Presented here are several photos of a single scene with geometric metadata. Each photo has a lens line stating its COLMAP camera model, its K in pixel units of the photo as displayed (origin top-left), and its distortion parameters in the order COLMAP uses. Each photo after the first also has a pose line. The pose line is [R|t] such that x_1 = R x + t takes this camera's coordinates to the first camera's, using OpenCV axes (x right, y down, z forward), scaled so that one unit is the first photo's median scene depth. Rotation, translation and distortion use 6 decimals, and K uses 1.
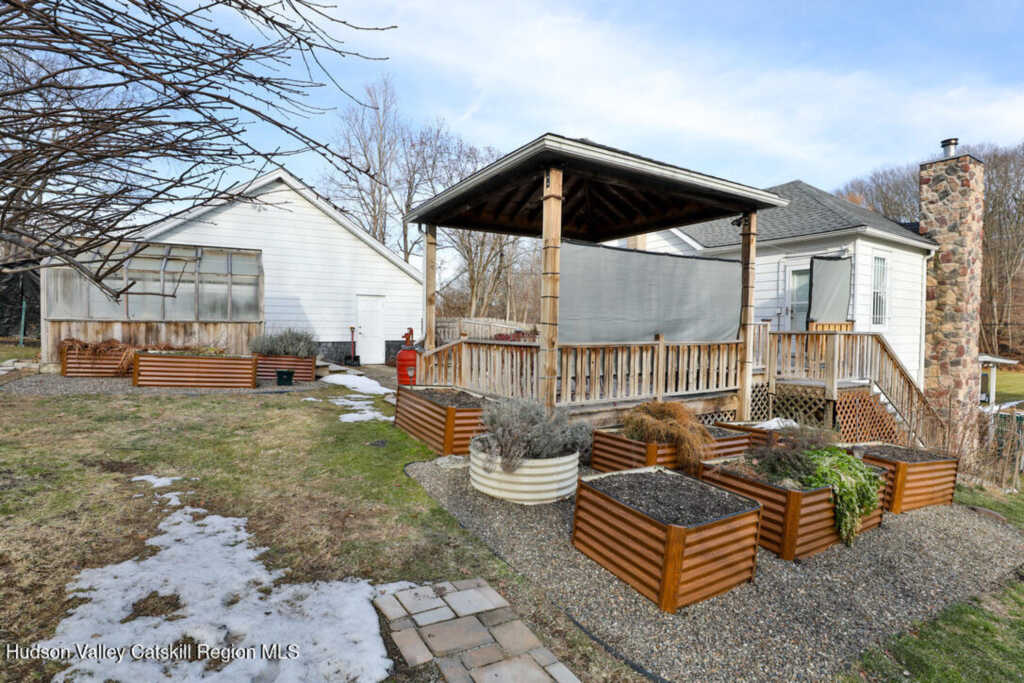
lens RADIAL K [[483.1, 0, 512.0], [0, 483.1, 341.5], [0, 0, 1]] dist [-0.035599, 0.000146]
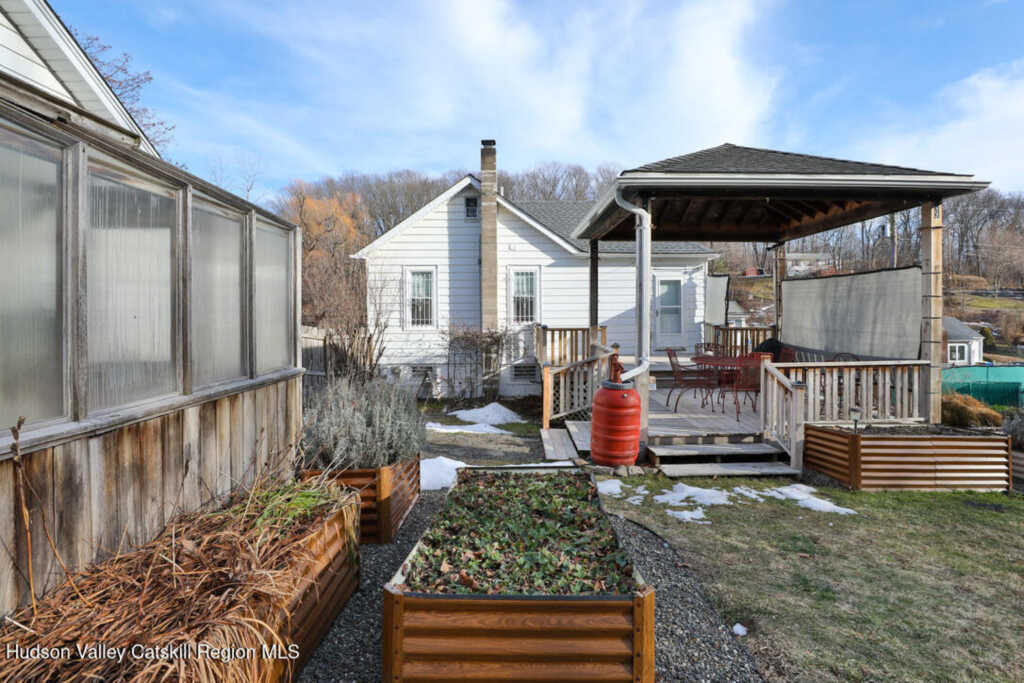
lens RADIAL K [[509.6, 0, 524.3], [0, 509.6, 316.7], [0, 0, 1]] dist [-0.028139, 0.001041]
pose [[0.480924, -0.020645, 0.876519, -0.818702], [0.043396, 0.999058, -0.000279, -0.078407], [-0.875687, 0.038172, 0.481367, 0.755832]]
